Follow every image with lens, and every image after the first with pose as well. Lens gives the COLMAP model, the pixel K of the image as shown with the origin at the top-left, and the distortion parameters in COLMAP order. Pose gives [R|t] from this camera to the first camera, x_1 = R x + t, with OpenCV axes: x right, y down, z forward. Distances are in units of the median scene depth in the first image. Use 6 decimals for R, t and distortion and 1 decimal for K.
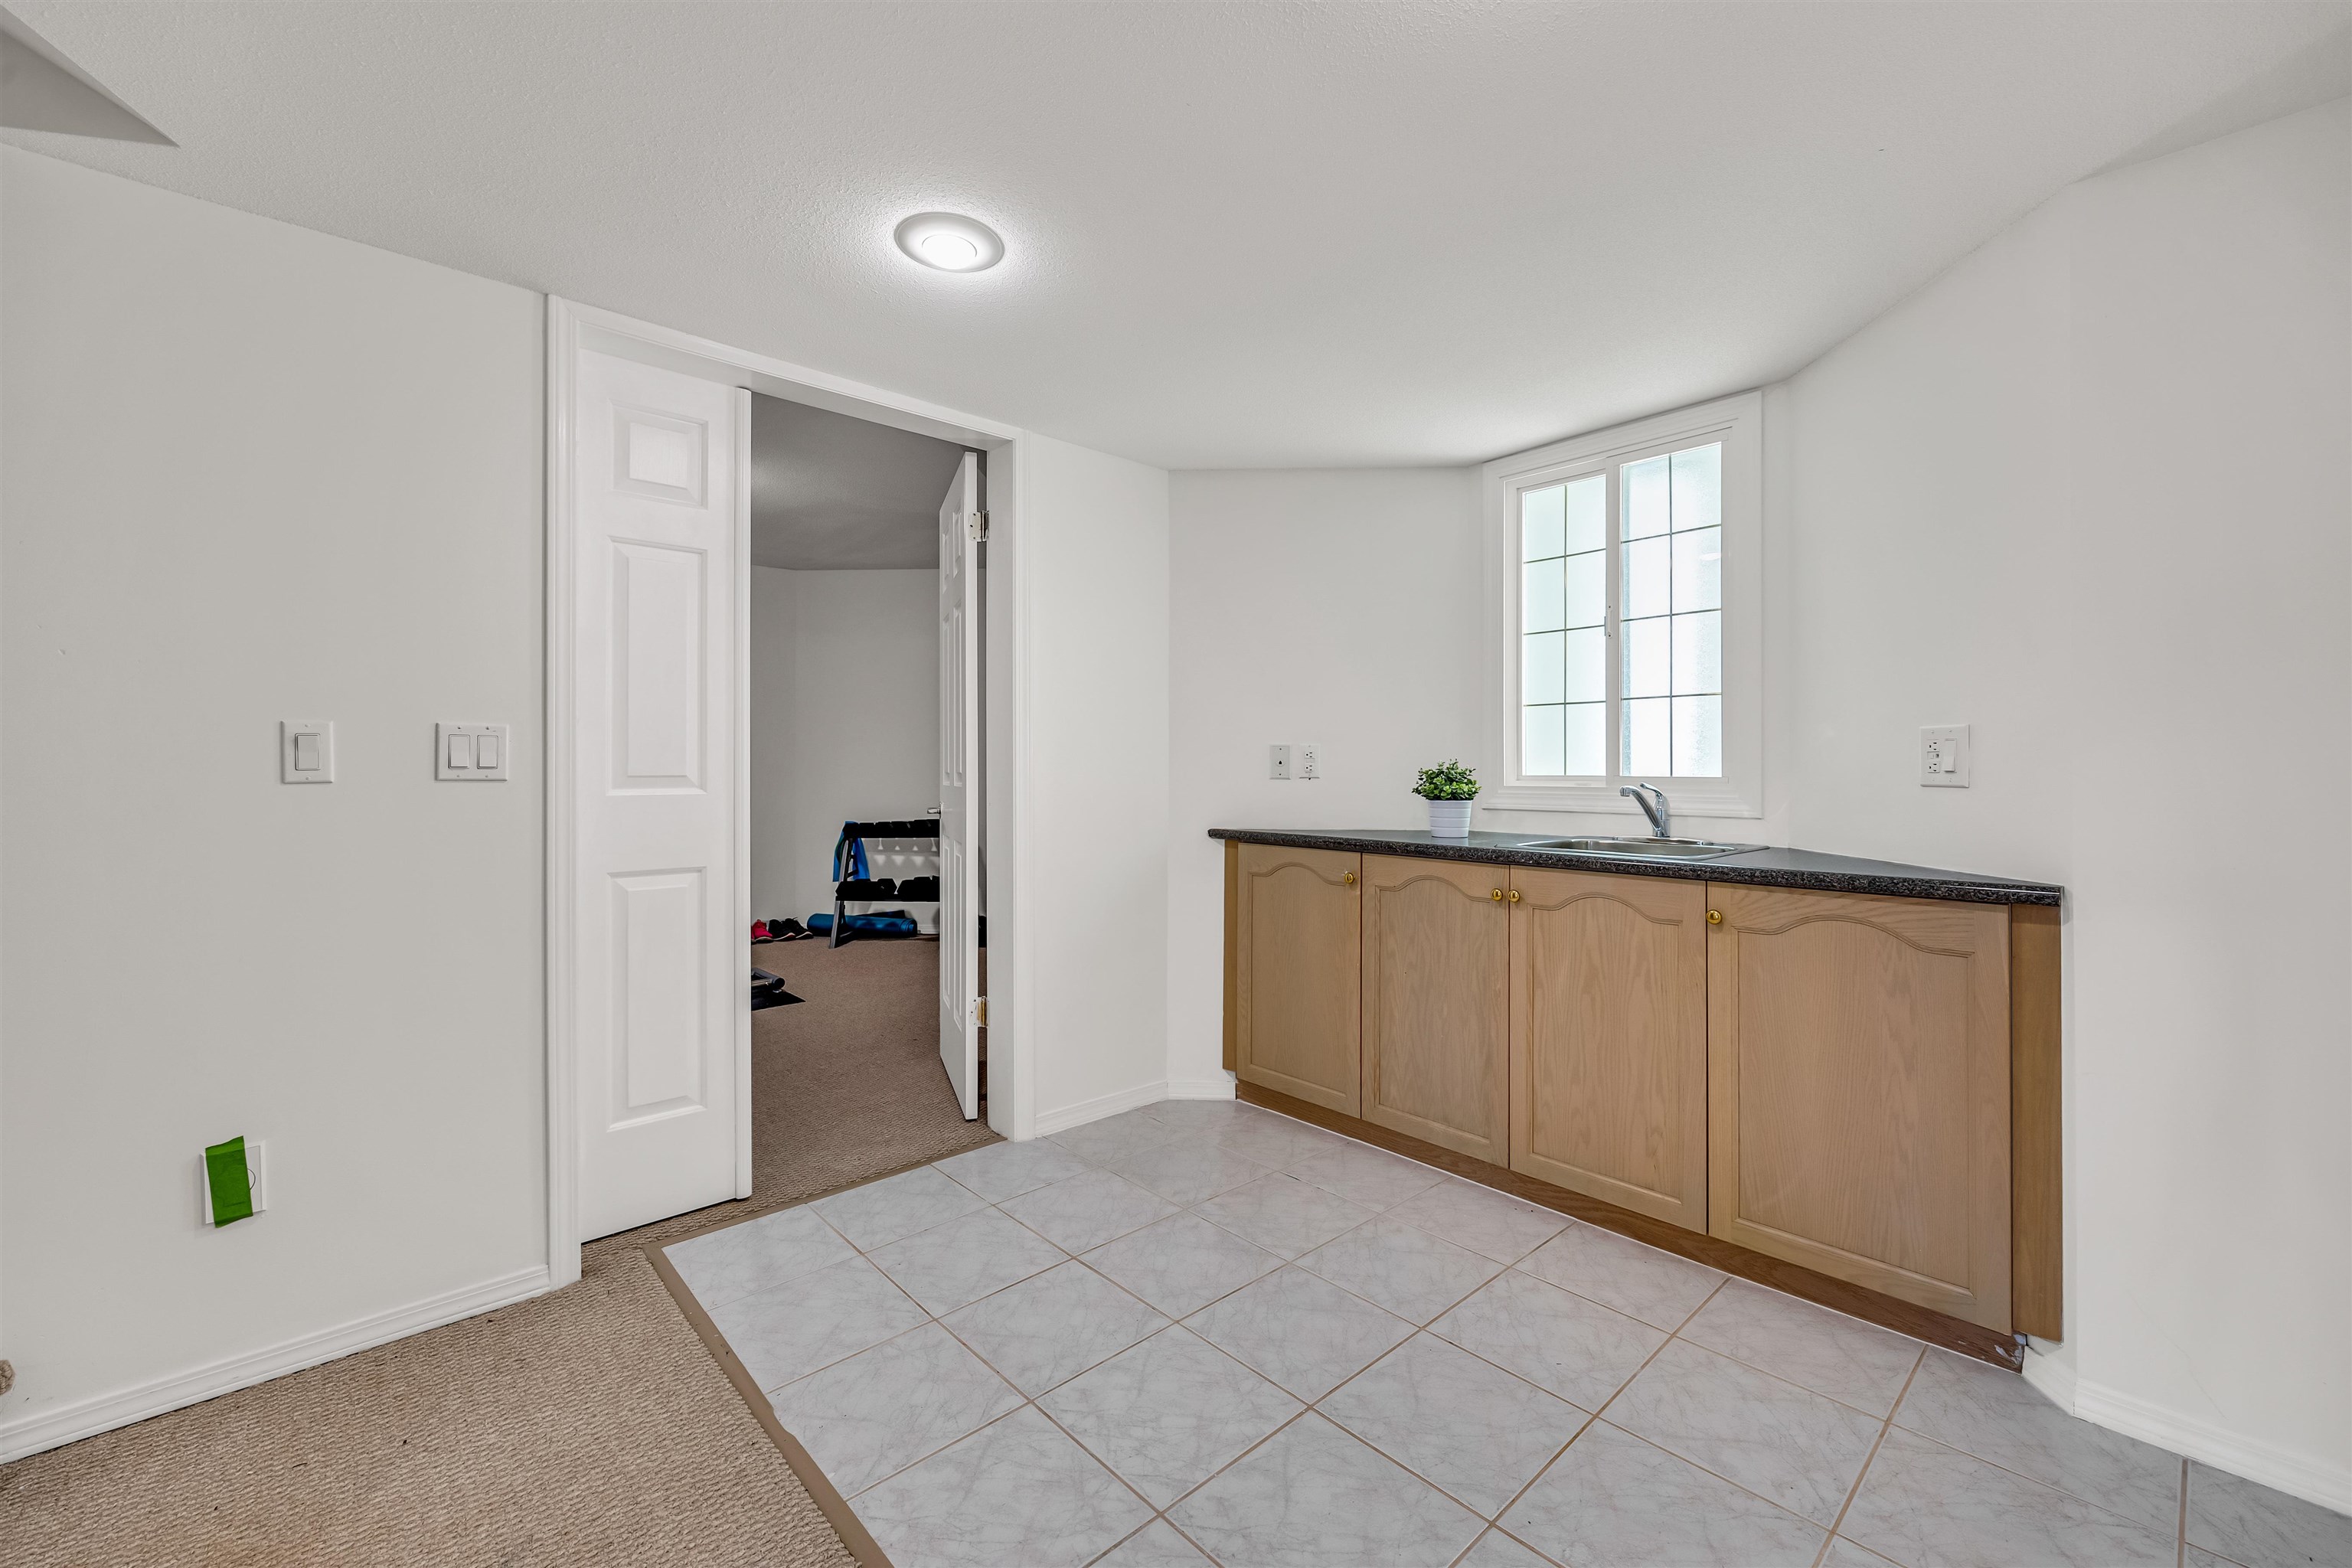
lens RADIAL K [[953.3, 0, 1183.7], [0, 953.3, 769.4], [0, 0, 1]] dist [-0.001640, 0.000264]
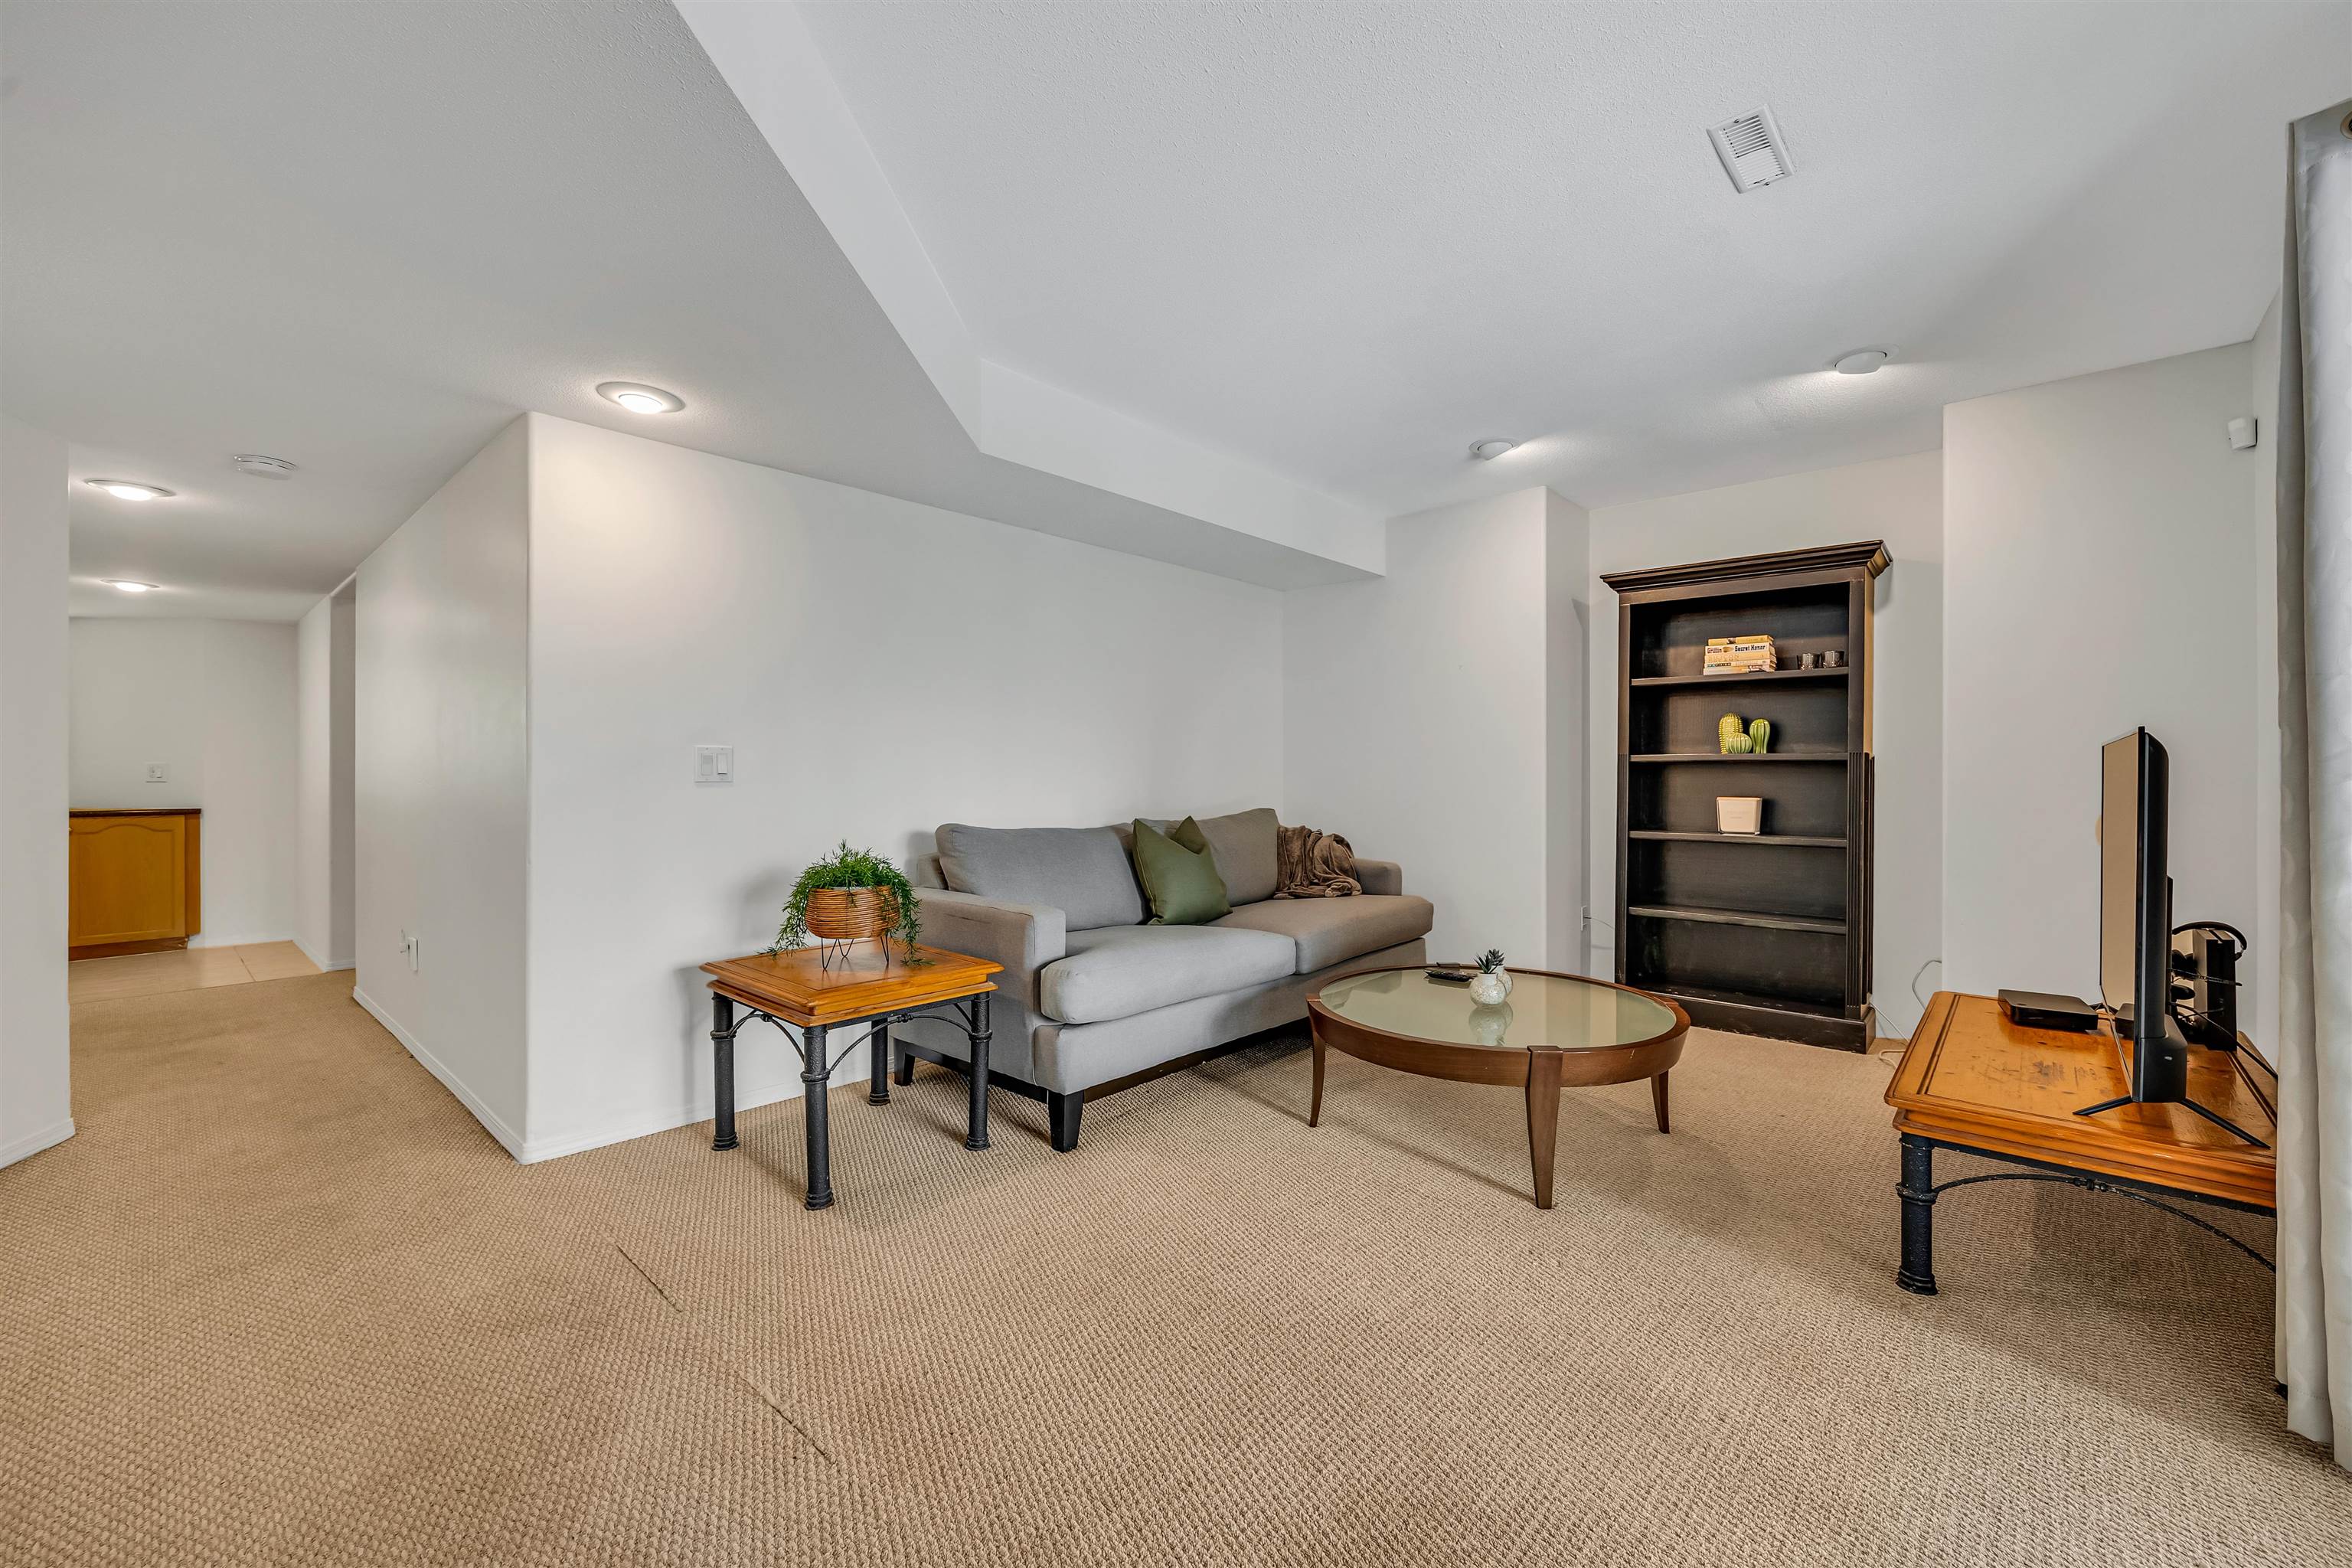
lens RADIAL K [[953.3, 0, 1174.2], [0, 953.3, 781.0], [0, 0, 1]] dist [-0.001640, 0.000264]
pose [[-0.085655, -0.002862, 0.996321, -0.838232], [0.003037, 0.999990, 0.003133, 0.004271], [-0.996320, 0.003295, -0.085646, -0.667091]]
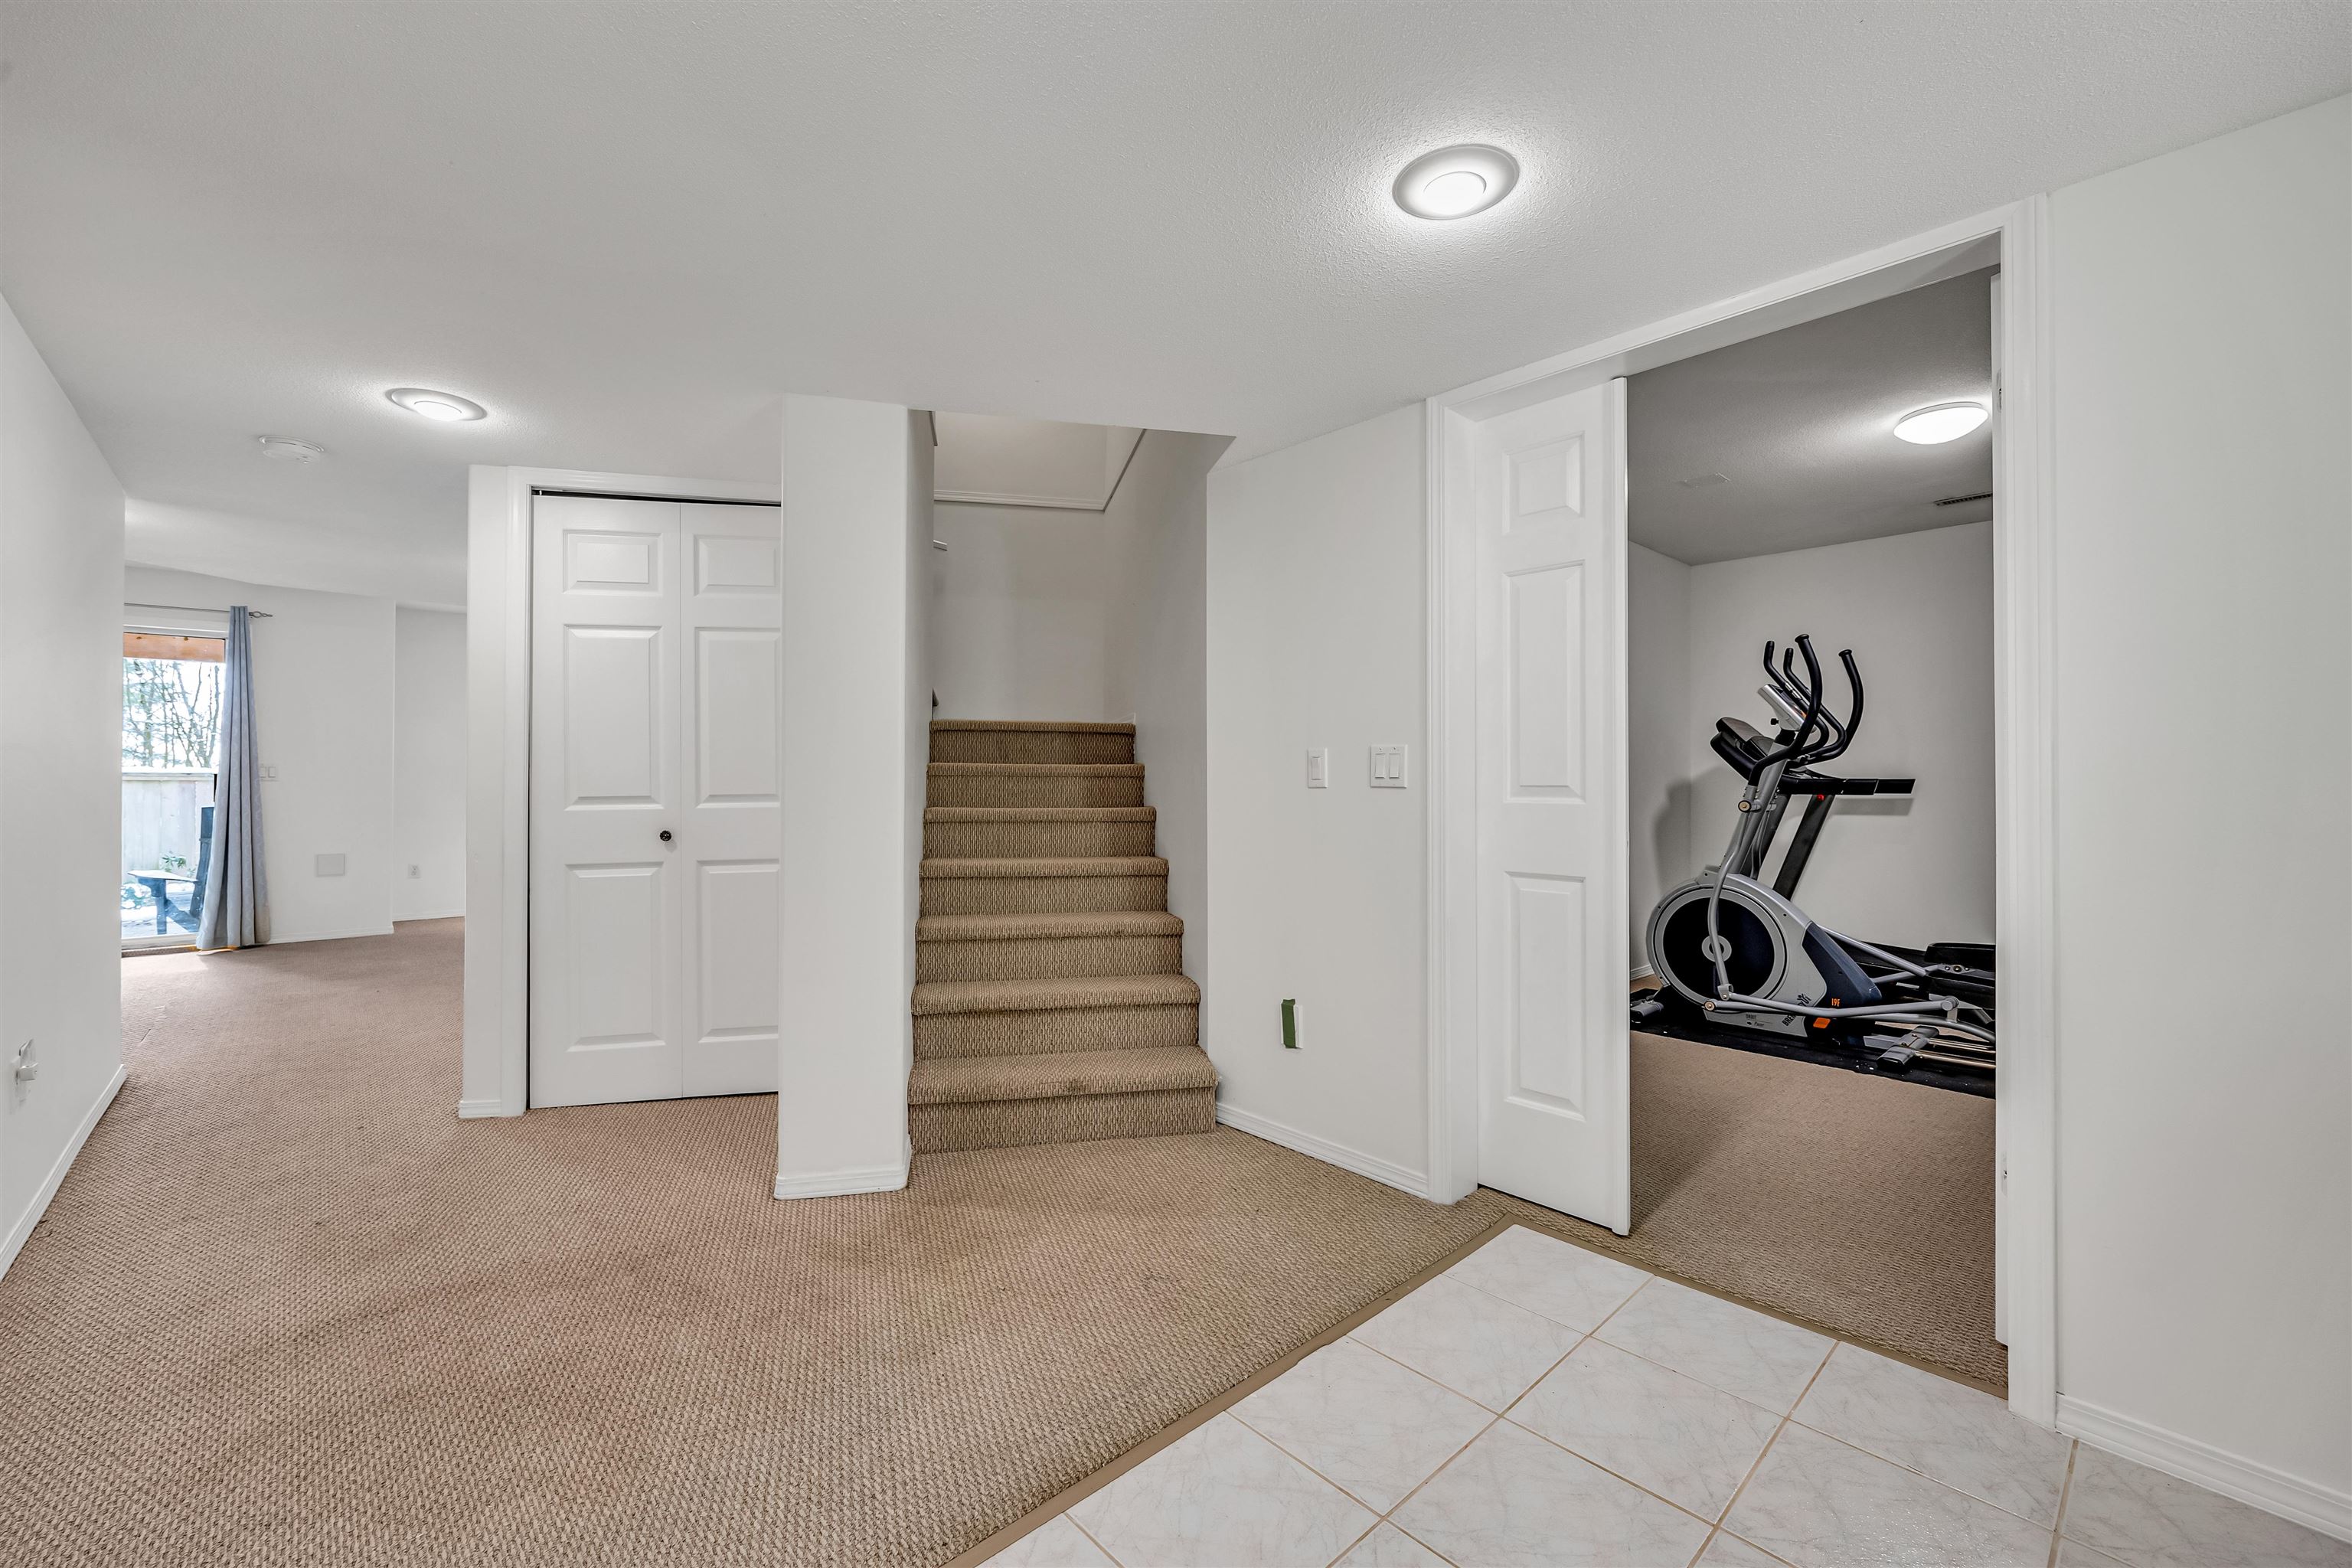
lens RADIAL K [[953.3, 0, 1193.4], [0, 953.3, 782.2], [0, 0, 1]] dist [-0.001640, 0.000264]
pose [[0.004599, 0.002243, -0.999987, 0.495373], [-0.003824, 0.999990, 0.002226, 0.001592], [0.999982, 0.003814, 0.004608, 0.589957]]
